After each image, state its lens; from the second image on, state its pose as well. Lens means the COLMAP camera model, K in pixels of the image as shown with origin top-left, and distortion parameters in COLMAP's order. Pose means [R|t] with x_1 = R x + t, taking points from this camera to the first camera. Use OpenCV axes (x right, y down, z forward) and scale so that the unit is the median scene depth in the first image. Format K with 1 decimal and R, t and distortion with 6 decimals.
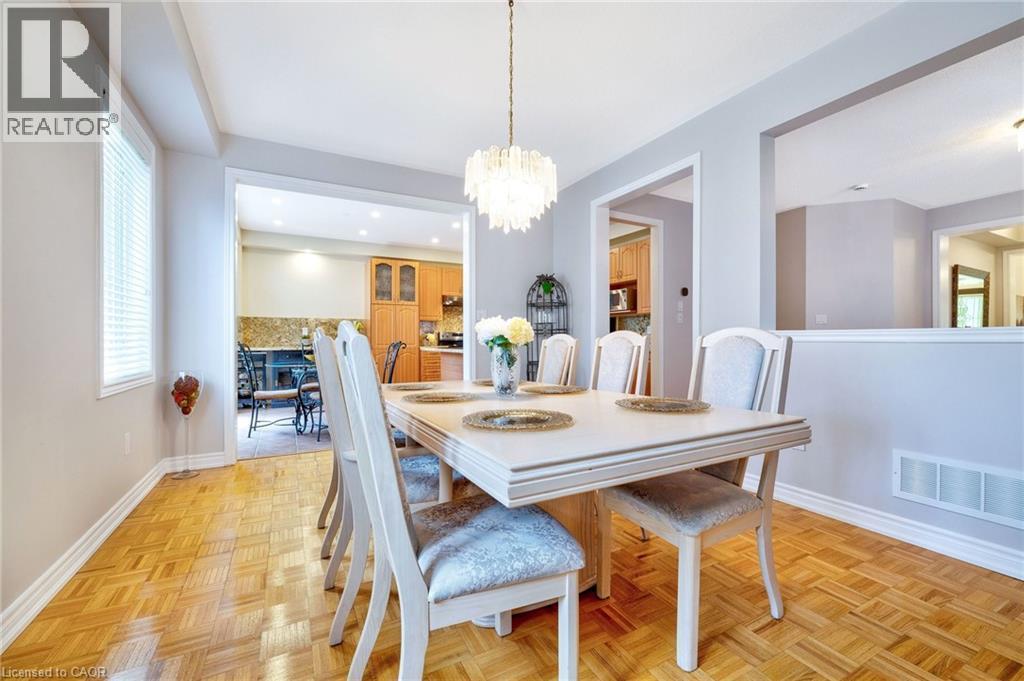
lens RADIAL K [[427.8, 0, 515.9], [0, 427.8, 331.3], [0, 0, 1]] dist [0.000356, 0.000521]
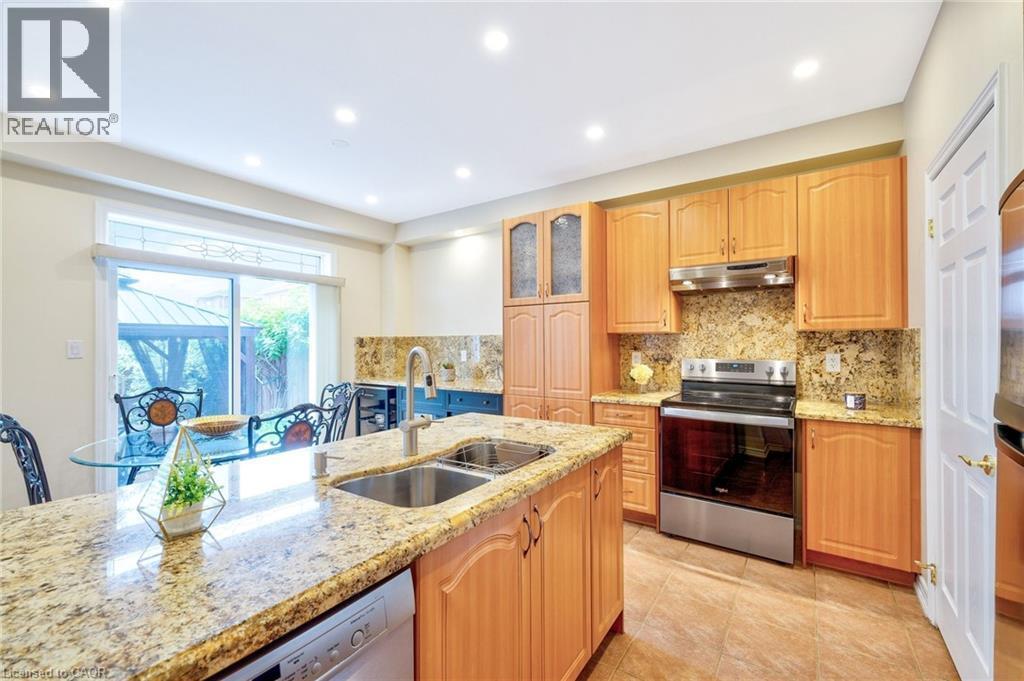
lens RADIAL K [[427.8, 0, 514.3], [0, 427.8, 339.5], [0, 0, 1]] dist [0.000356, 0.000521]
pose [[0.456786, -0.006863, -0.889550, 0.128696], [0.027644, 0.999597, 0.006483, -0.026596], [0.889147, -0.027552, 0.456792, 0.754429]]
